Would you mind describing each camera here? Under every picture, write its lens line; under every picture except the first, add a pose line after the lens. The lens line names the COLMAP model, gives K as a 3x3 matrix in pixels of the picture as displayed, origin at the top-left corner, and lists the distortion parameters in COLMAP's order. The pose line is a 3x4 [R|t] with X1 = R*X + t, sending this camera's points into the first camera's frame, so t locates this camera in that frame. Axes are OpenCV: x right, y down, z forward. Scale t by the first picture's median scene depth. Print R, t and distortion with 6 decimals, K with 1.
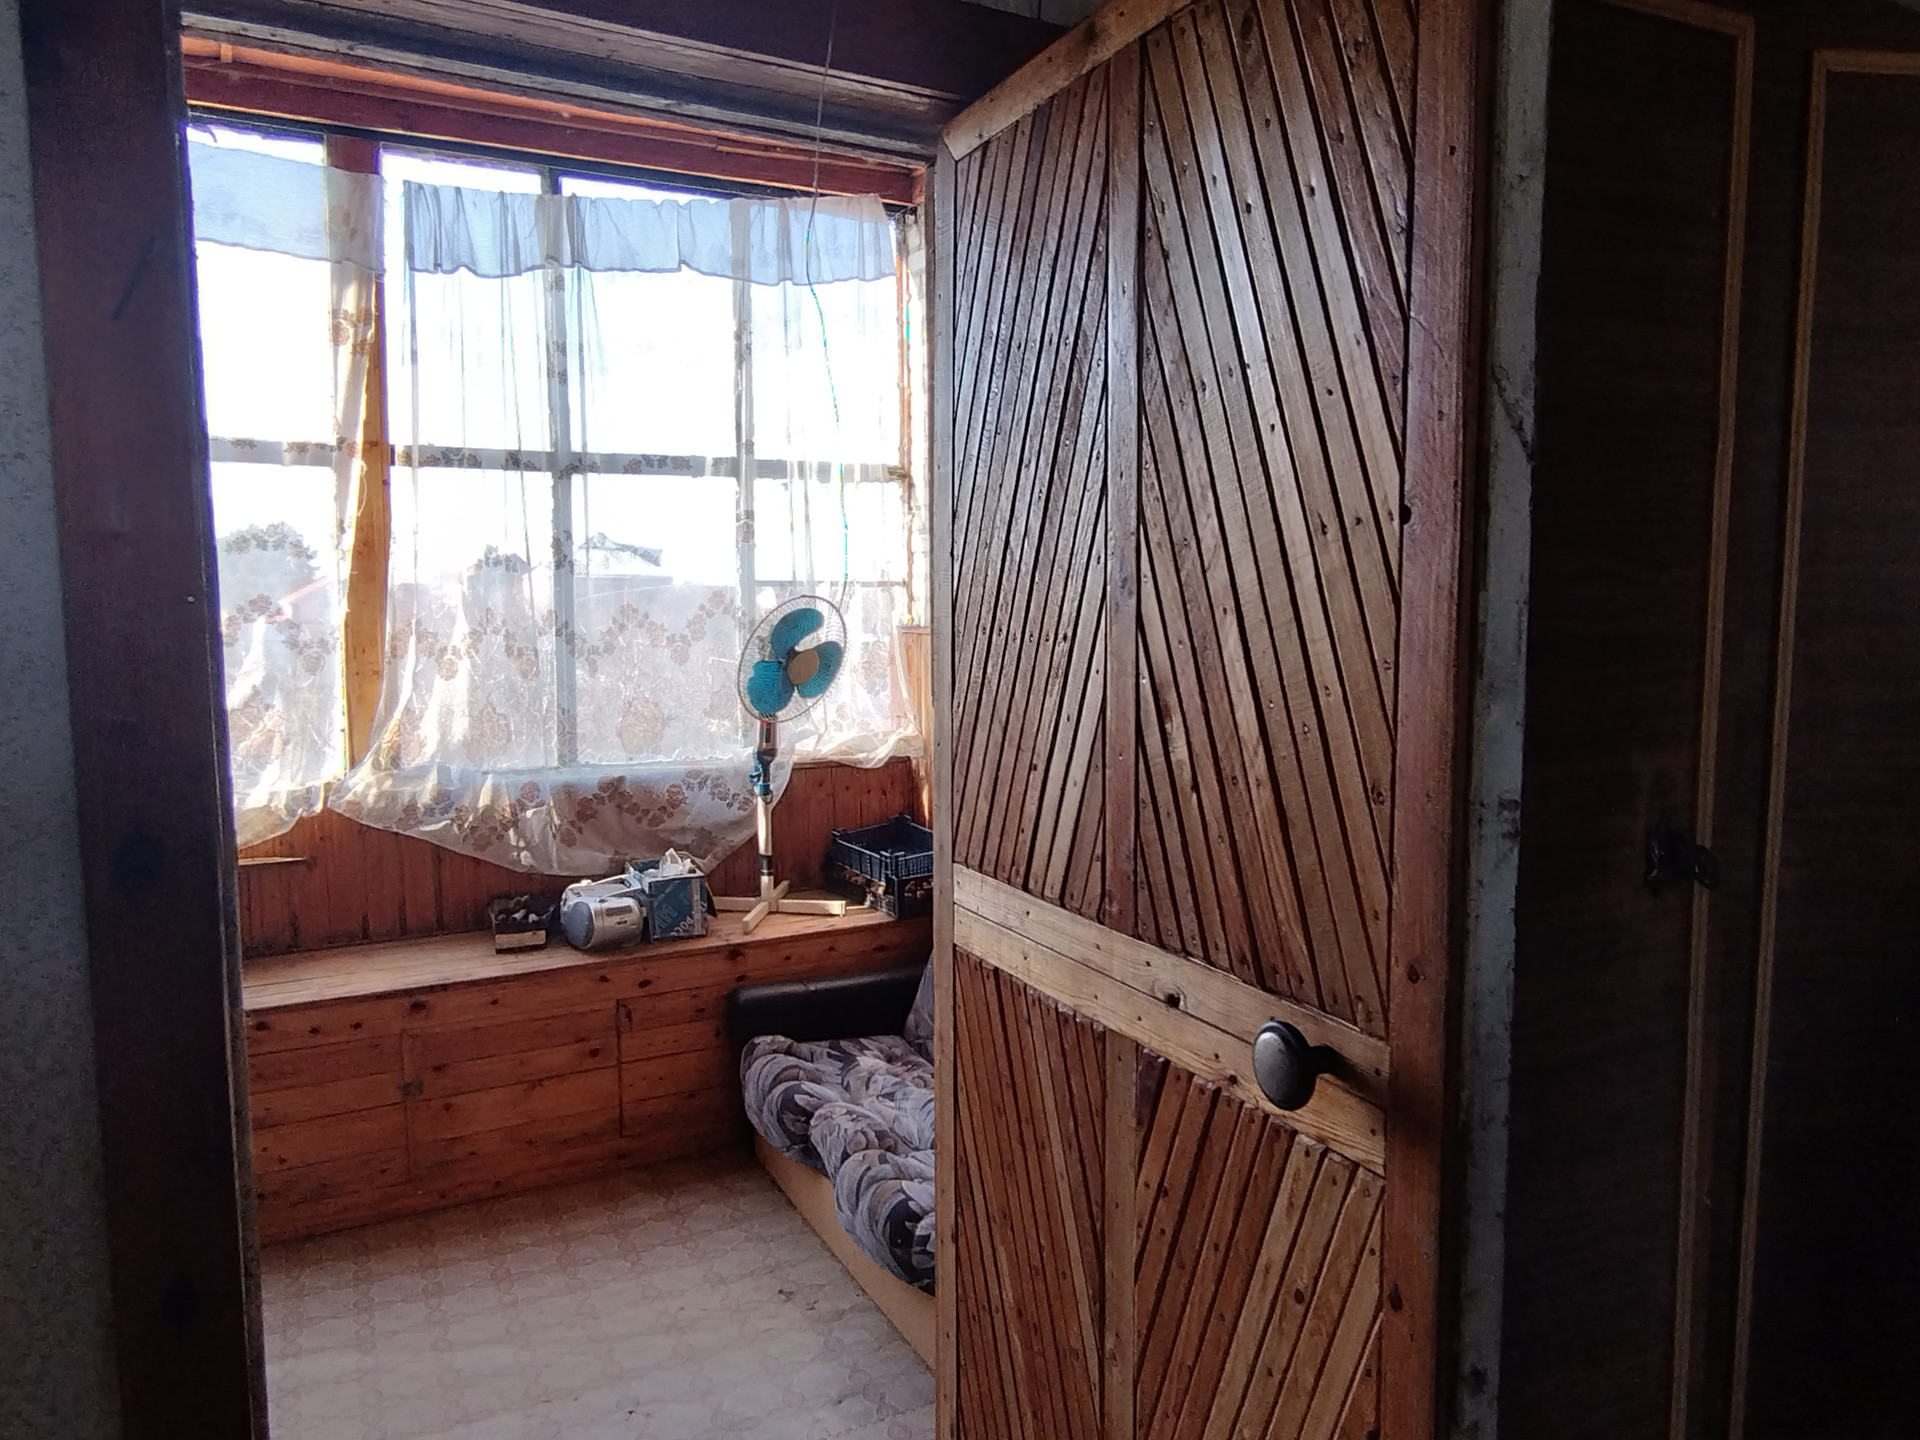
lens RADIAL K [[1316.8, 0, 960.0], [0, 1316.8, 720.0], [0, 0, 1]] dist [0.080376, -0.001436]
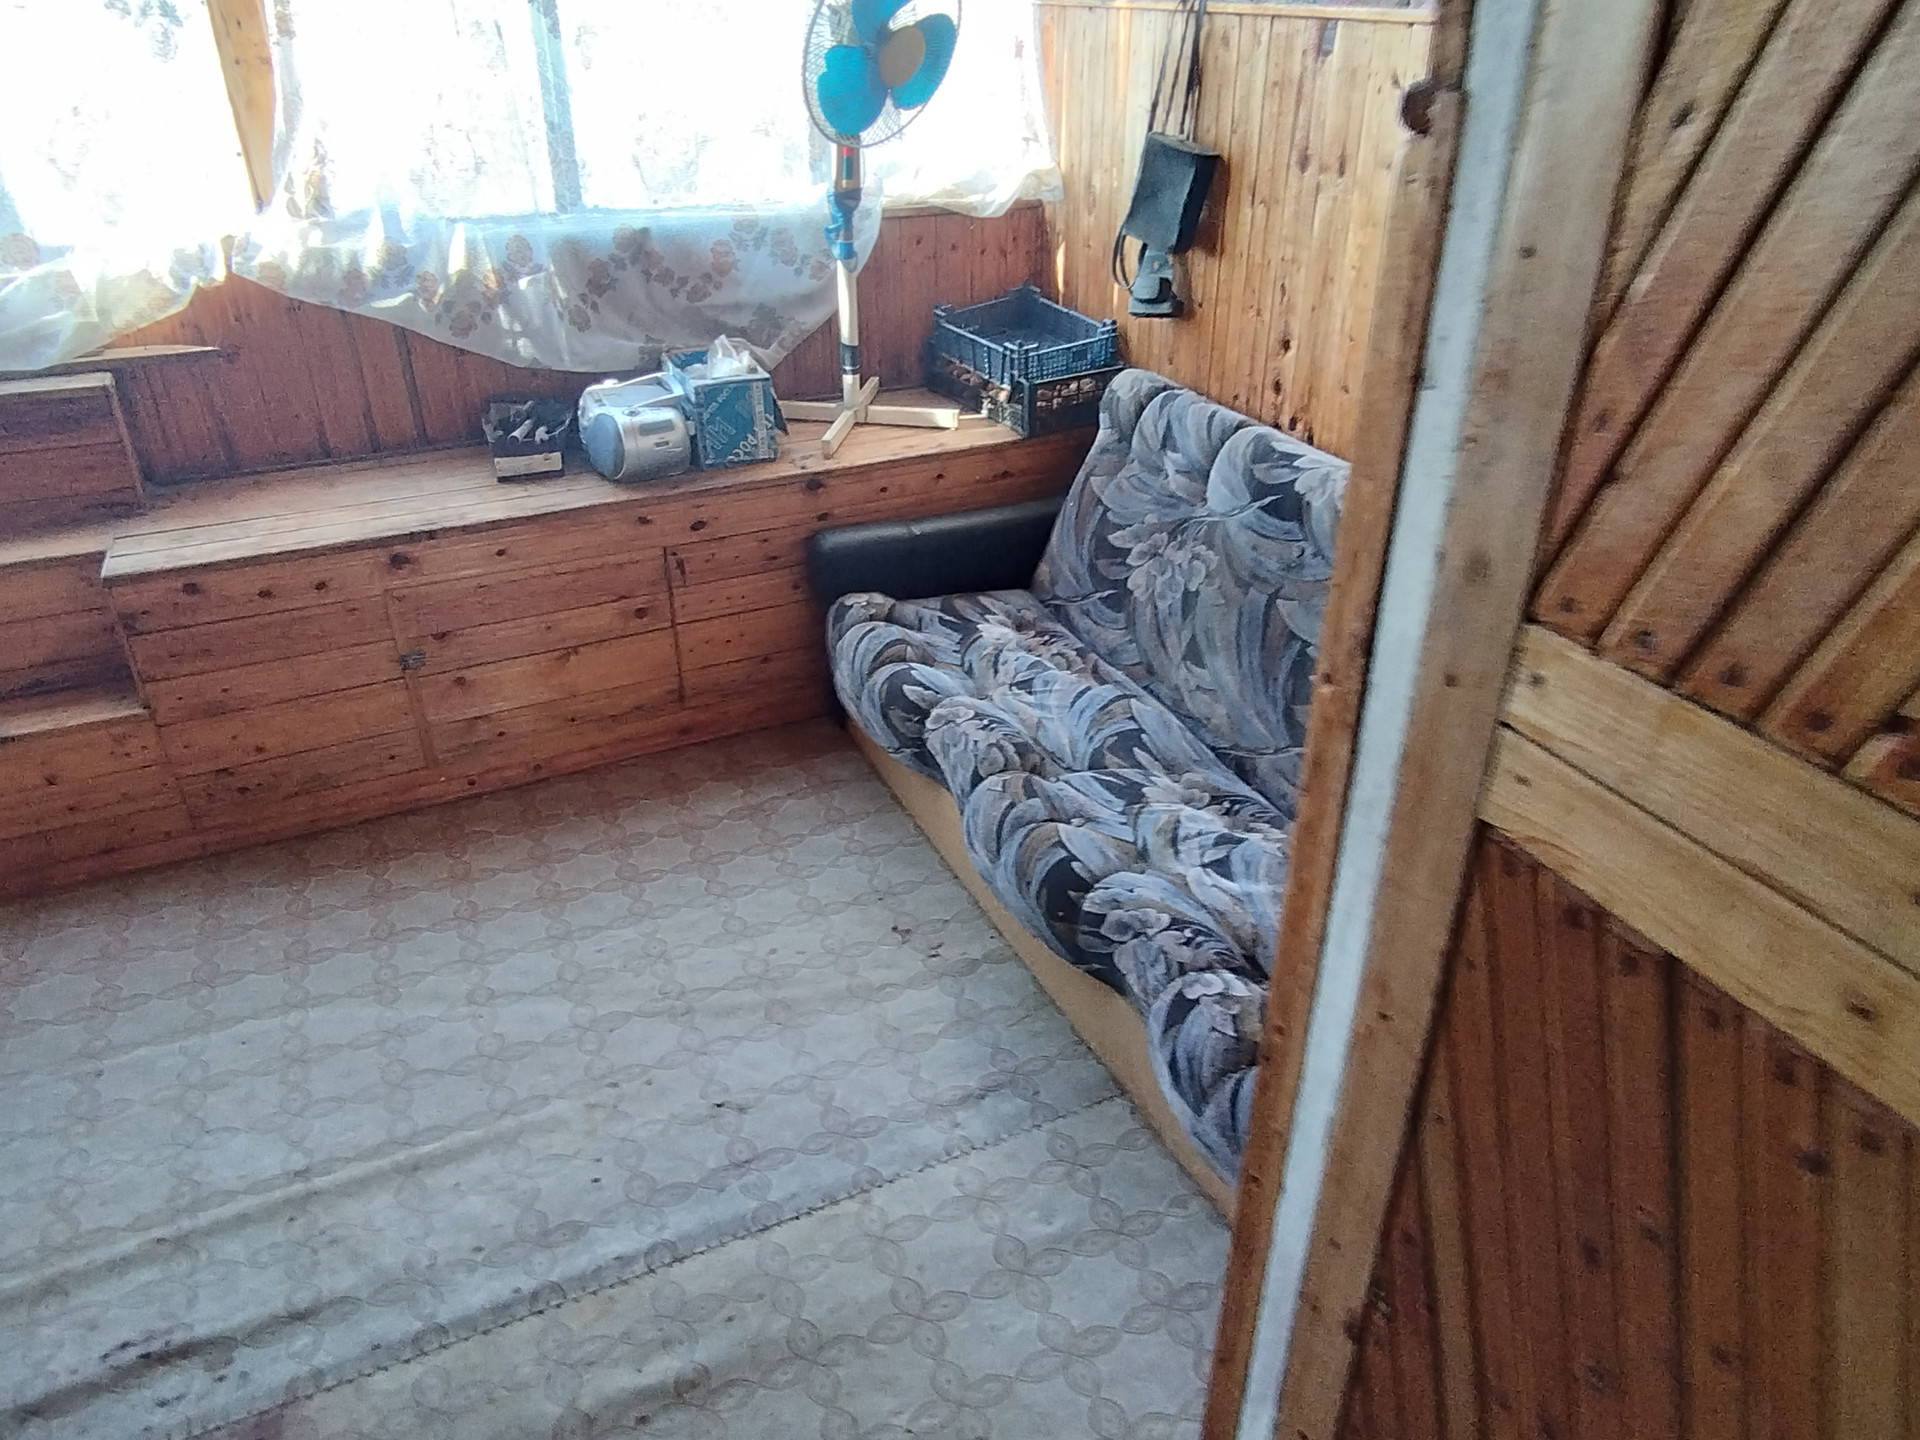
lens RADIAL K [[1338.1, 0, 960.0], [0, 1338.1, 720.0], [0, 0, 1]] dist [0.023154, -0.036370]
pose [[0.998743, 0.029165, -0.040776, -0.055945], [-0.010676, 0.918439, 0.395419, -0.001587], [0.048982, -0.394486, 0.917595, 0.269772]]
